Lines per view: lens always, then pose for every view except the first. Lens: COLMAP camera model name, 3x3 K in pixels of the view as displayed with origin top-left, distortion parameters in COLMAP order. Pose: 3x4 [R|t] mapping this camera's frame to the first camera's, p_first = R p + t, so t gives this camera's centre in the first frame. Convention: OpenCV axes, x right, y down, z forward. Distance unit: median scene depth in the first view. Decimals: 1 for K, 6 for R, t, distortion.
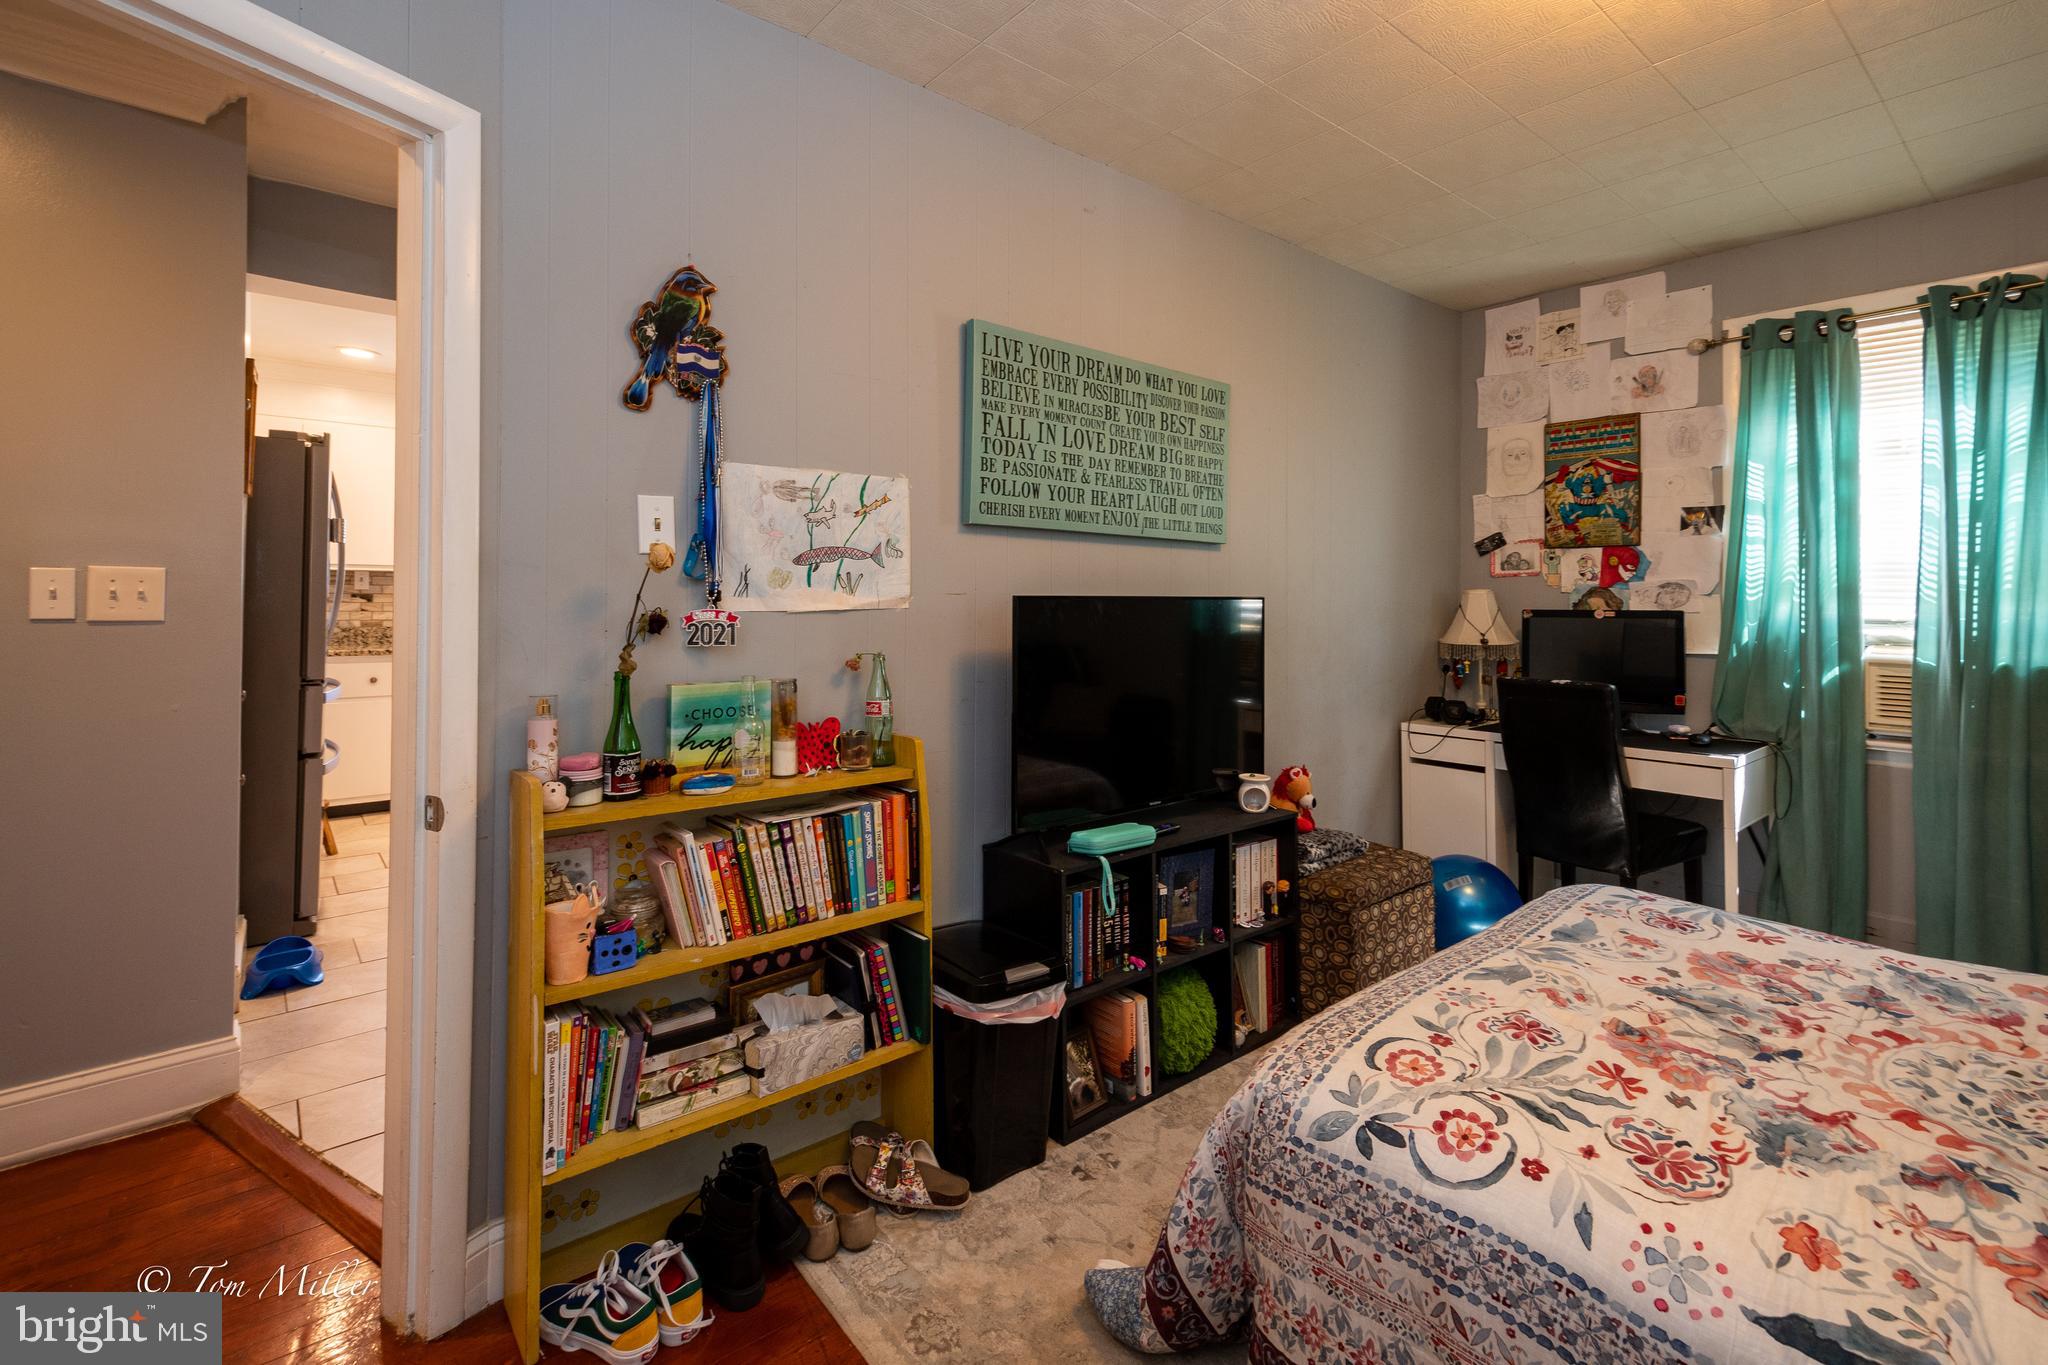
lens RADIAL K [[920.3, 0, 1030.8], [0, 920.3, 592.5], [0, 0, 1]] dist [0.014876, -0.000985]
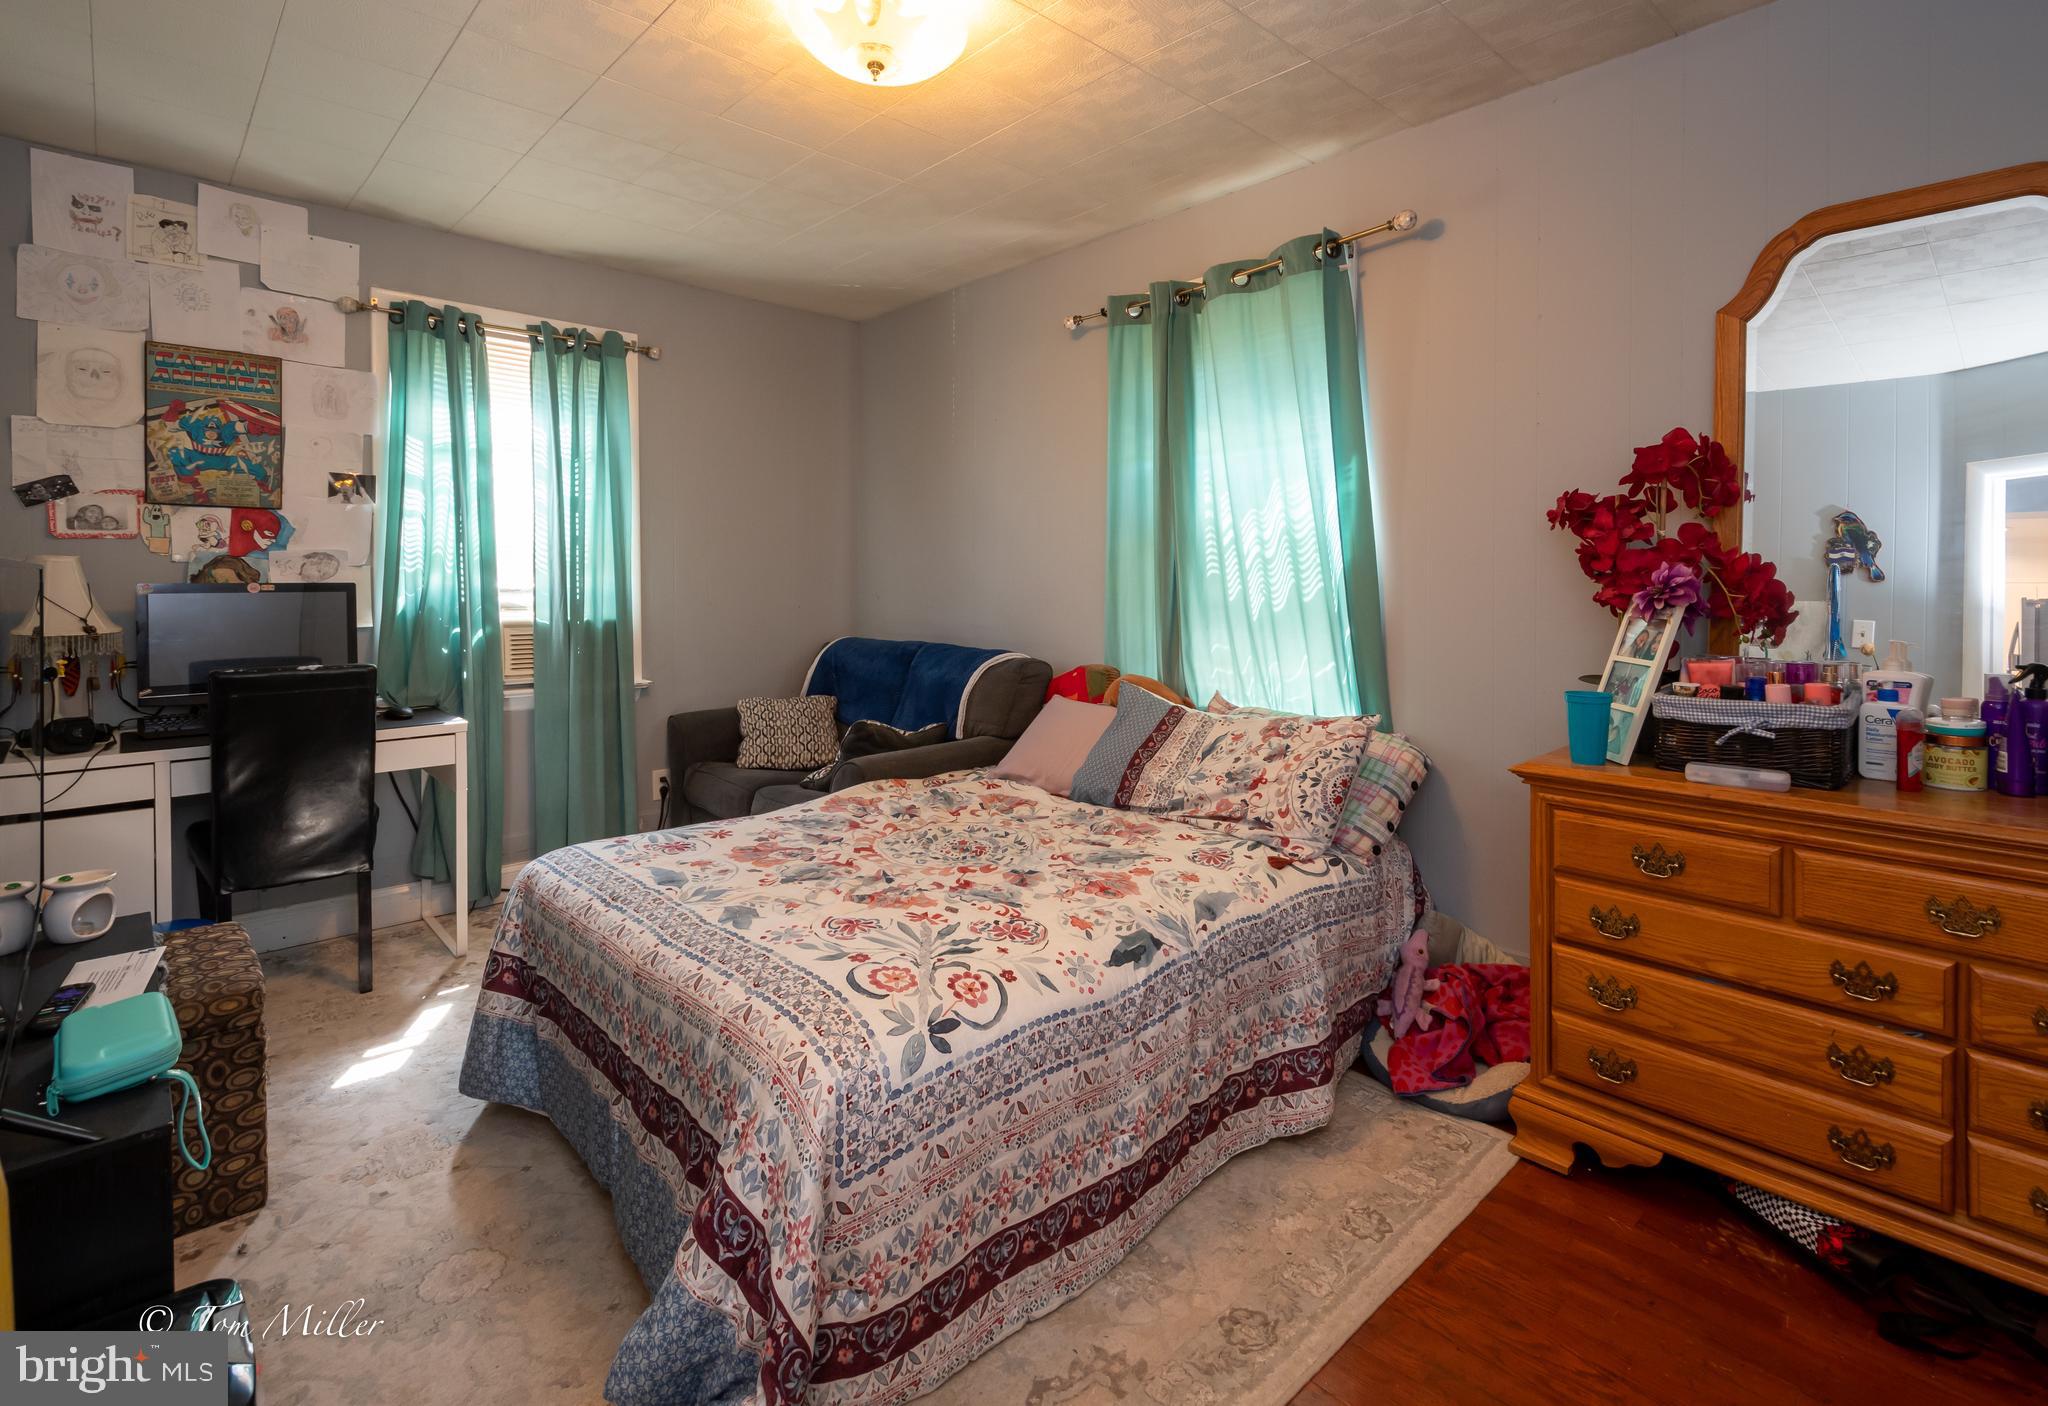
lens RADIAL K [[964.7, 0, 1020.9], [0, 964.7, 582.7], [0, 0, 1]] dist [-0.000720, -0.000025]
pose [[-0.046759, -0.008635, 0.998869, -0.298976], [-0.007992, 0.999934, 0.008270, 0.005818], [-0.998874, -0.007597, -0.046825, 0.349076]]
